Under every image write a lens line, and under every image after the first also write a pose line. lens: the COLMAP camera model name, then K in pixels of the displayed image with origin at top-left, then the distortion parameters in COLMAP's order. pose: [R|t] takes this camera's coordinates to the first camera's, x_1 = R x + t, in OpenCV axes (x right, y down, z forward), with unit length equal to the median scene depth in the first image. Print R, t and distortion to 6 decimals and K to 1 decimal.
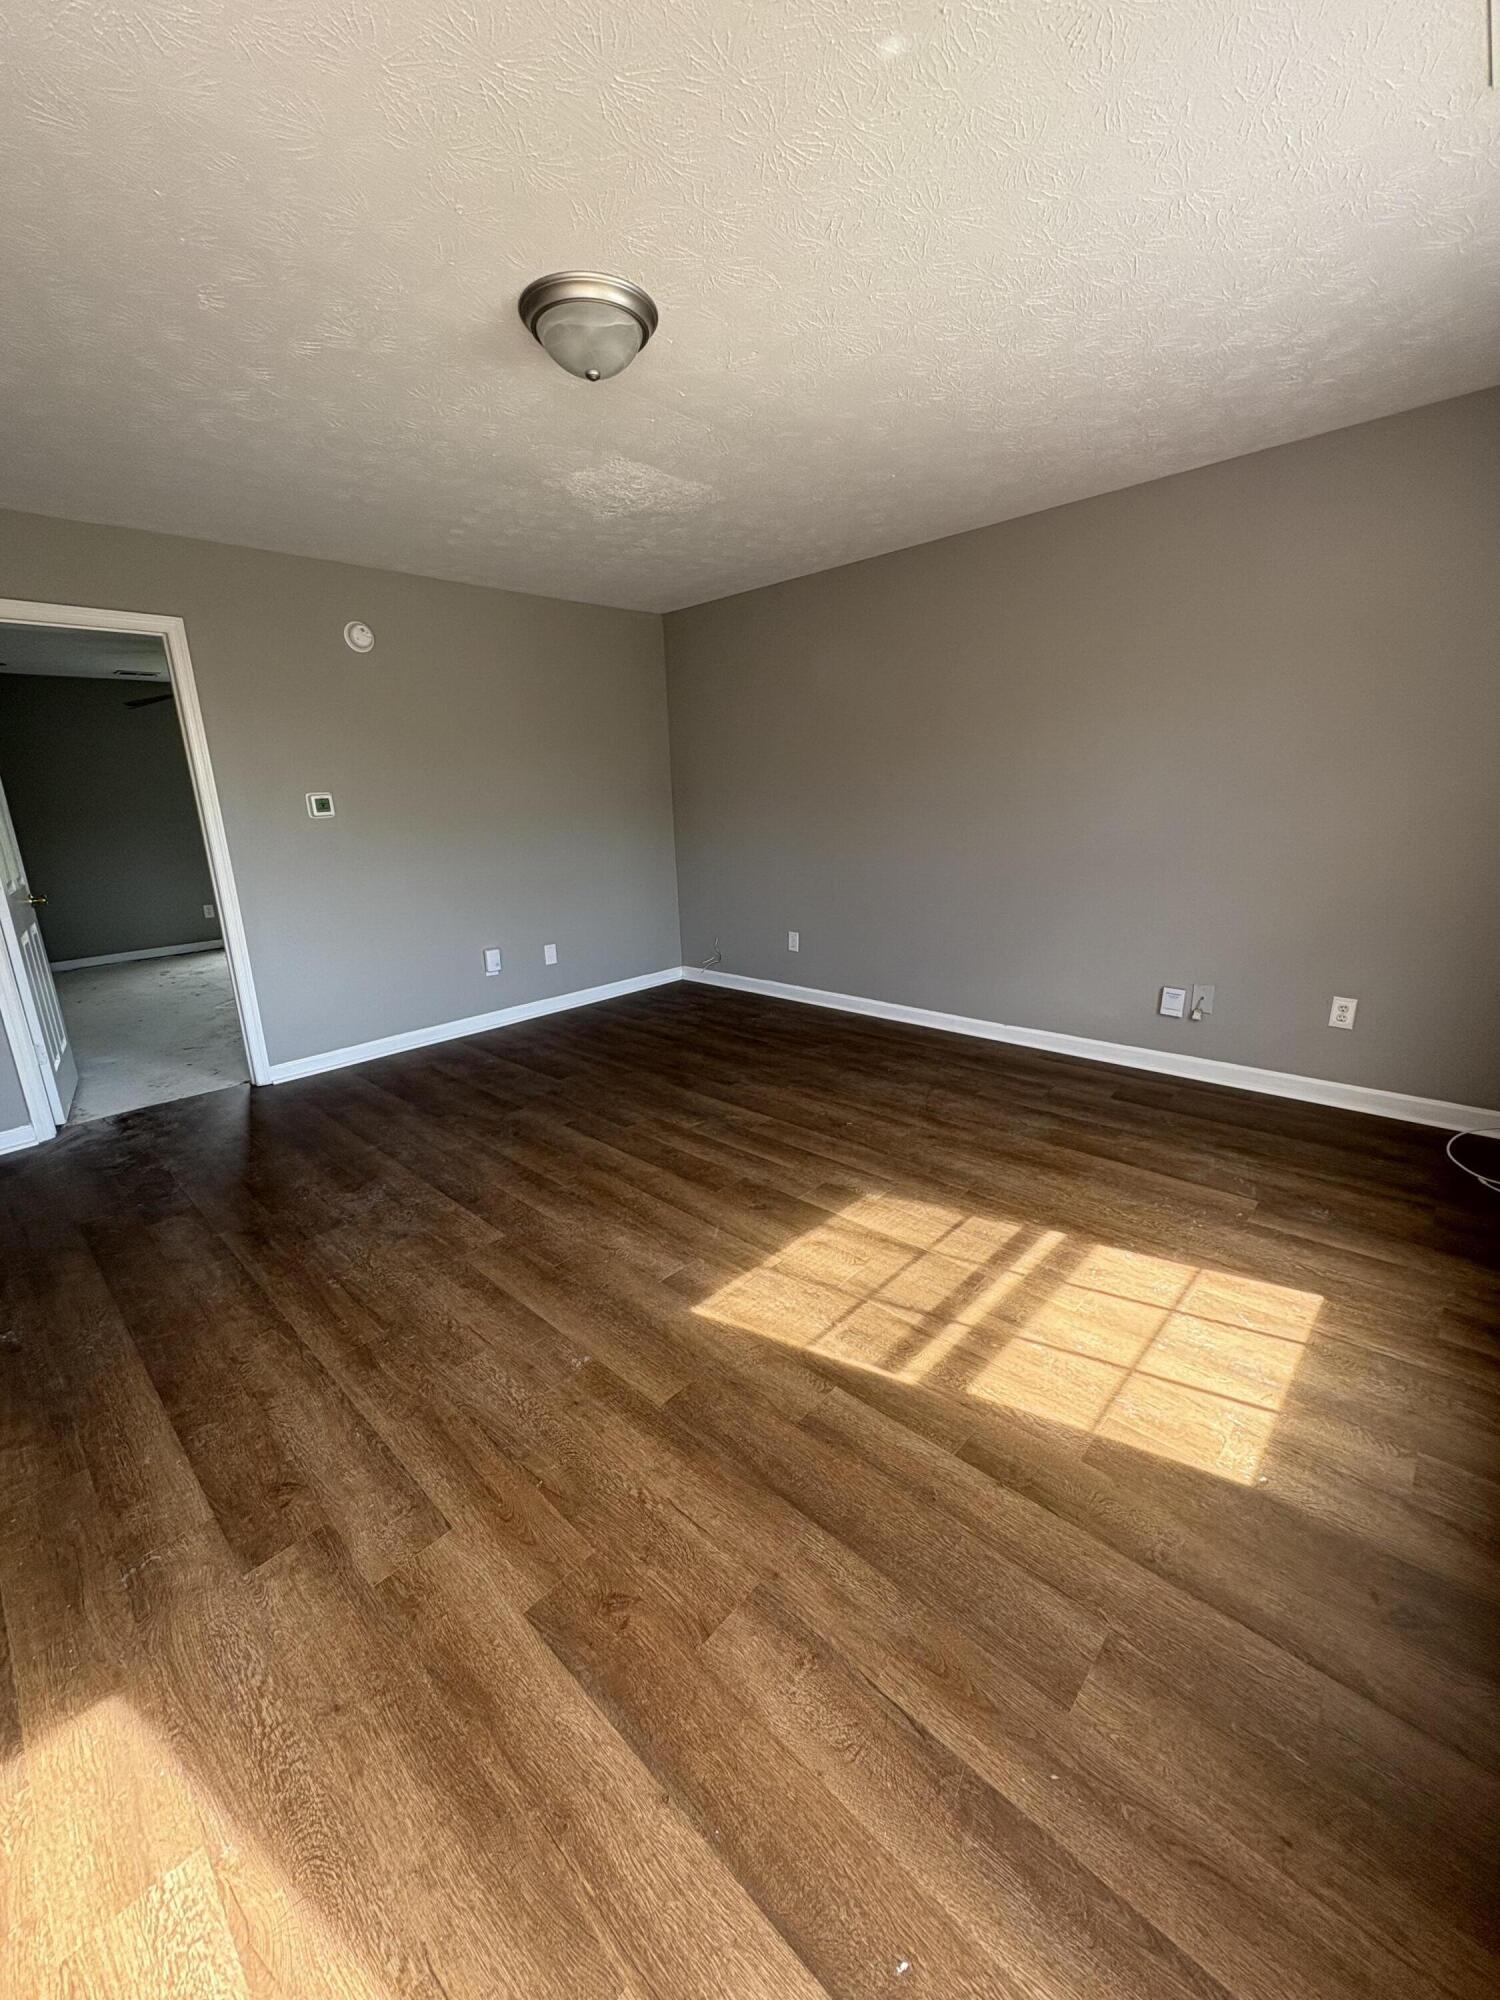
lens RADIAL K [[792.1, 0, 752.1], [0, 792.1, 998.7], [0, 0, 1]] dist [-0.003690, 0.001122]
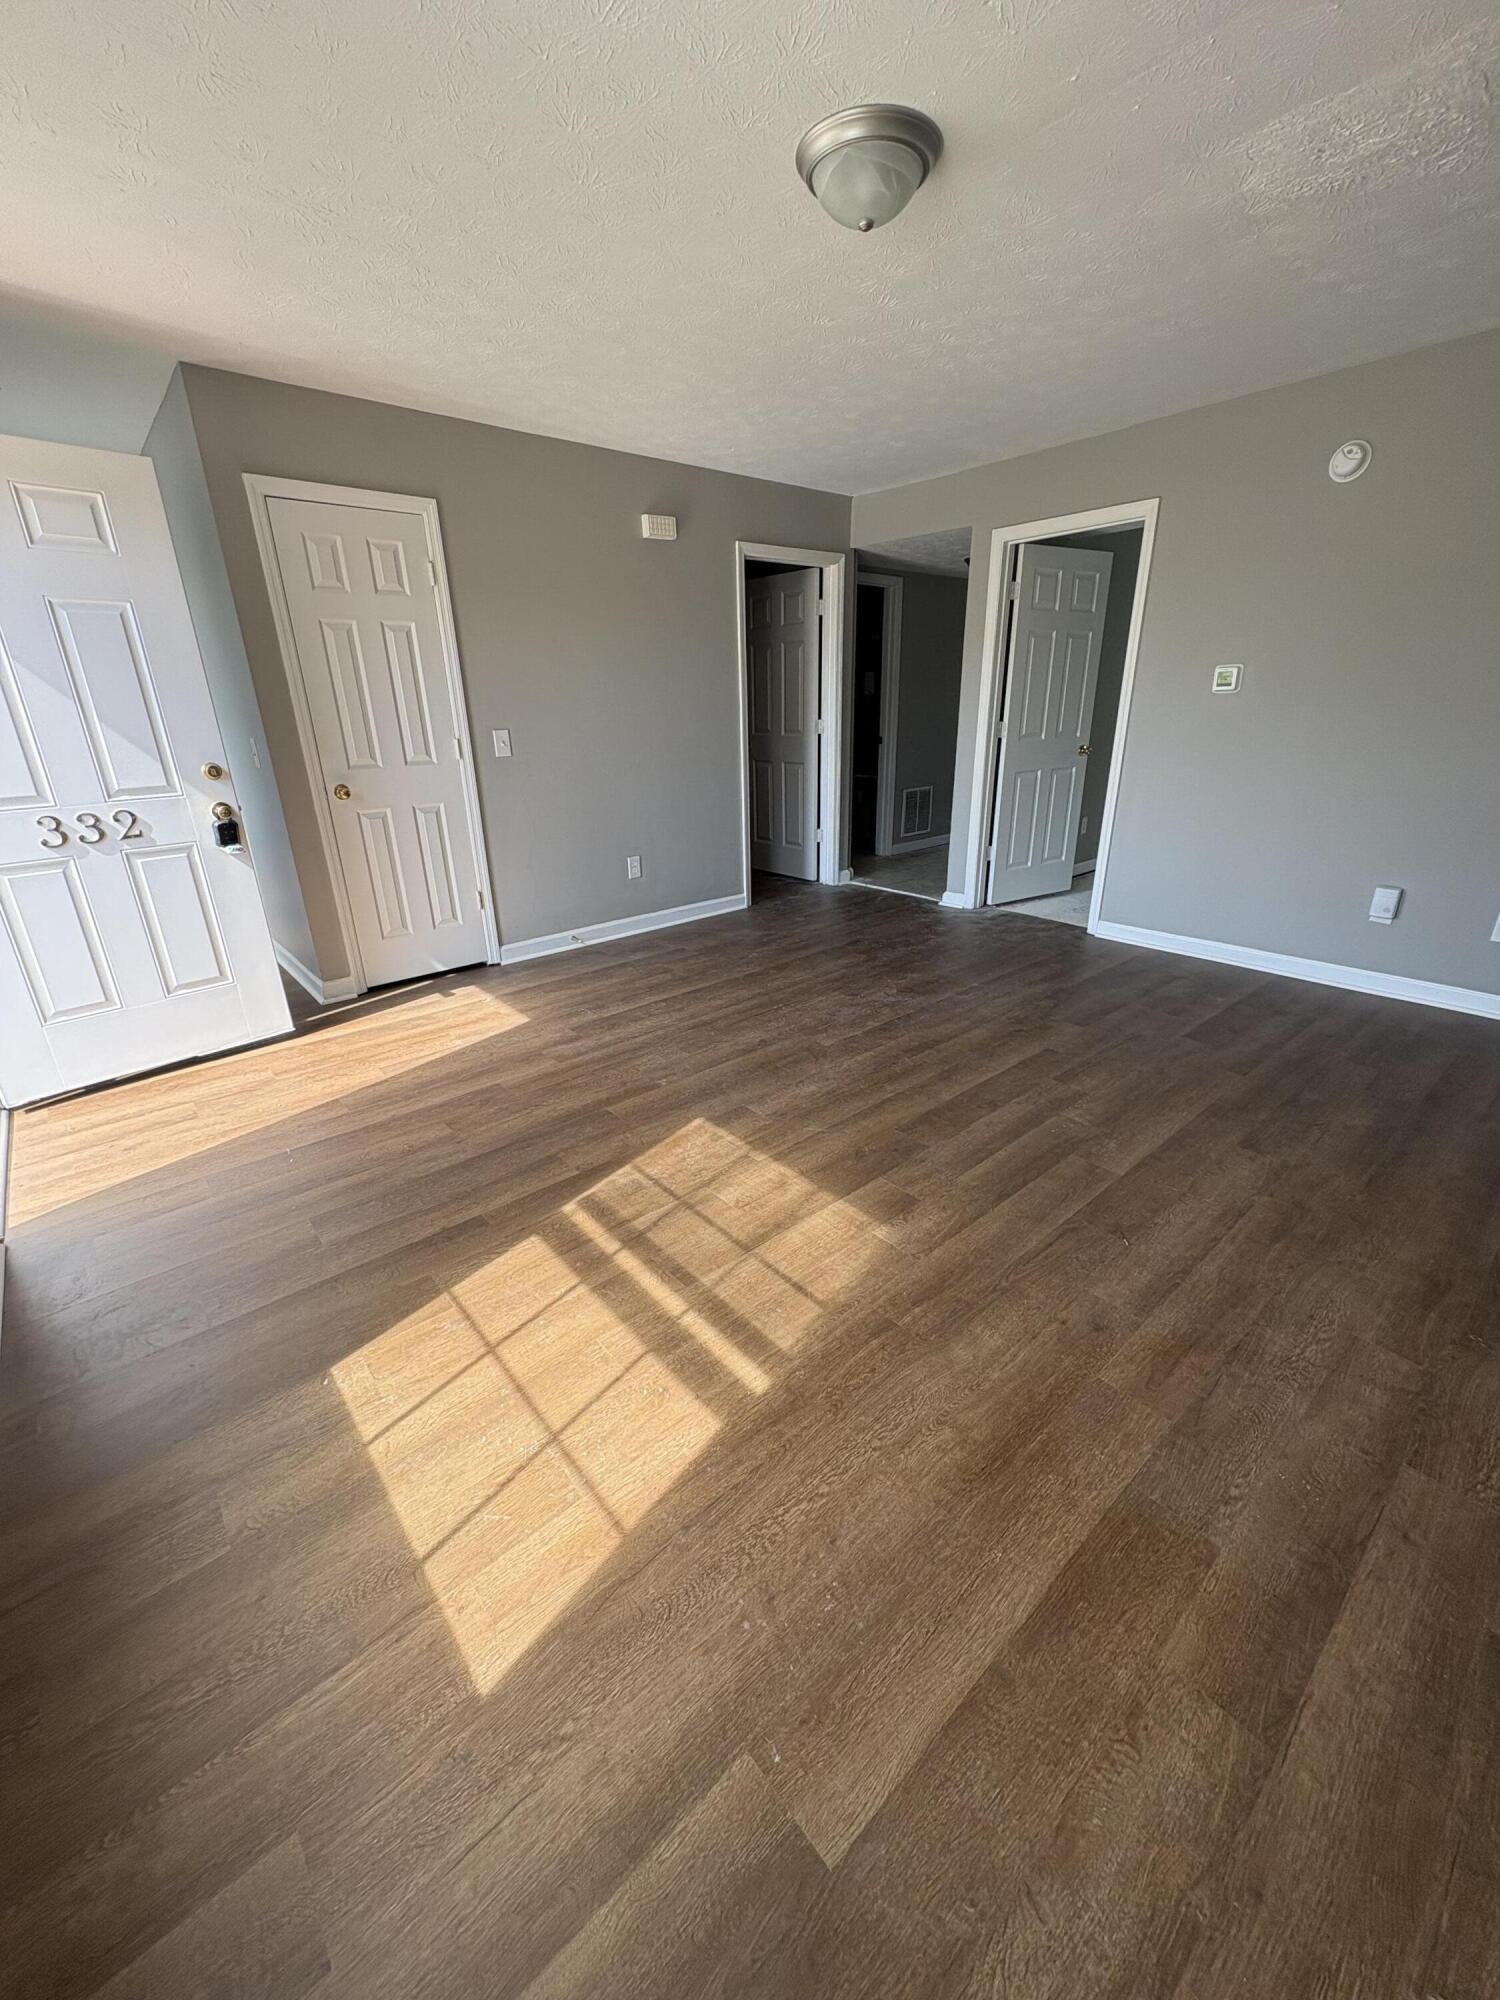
lens RADIAL K [[792.1, 0, 756.0], [0, 792.1, 1003.3], [0, 0, 1]] dist [-0.003690, 0.001122]
pose [[-0.097589, 0.392242, -0.914671, 0.908263], [-0.228717, 0.885619, 0.404187, -0.268853], [0.968589, 0.248645, 0.003285, 0.953783]]
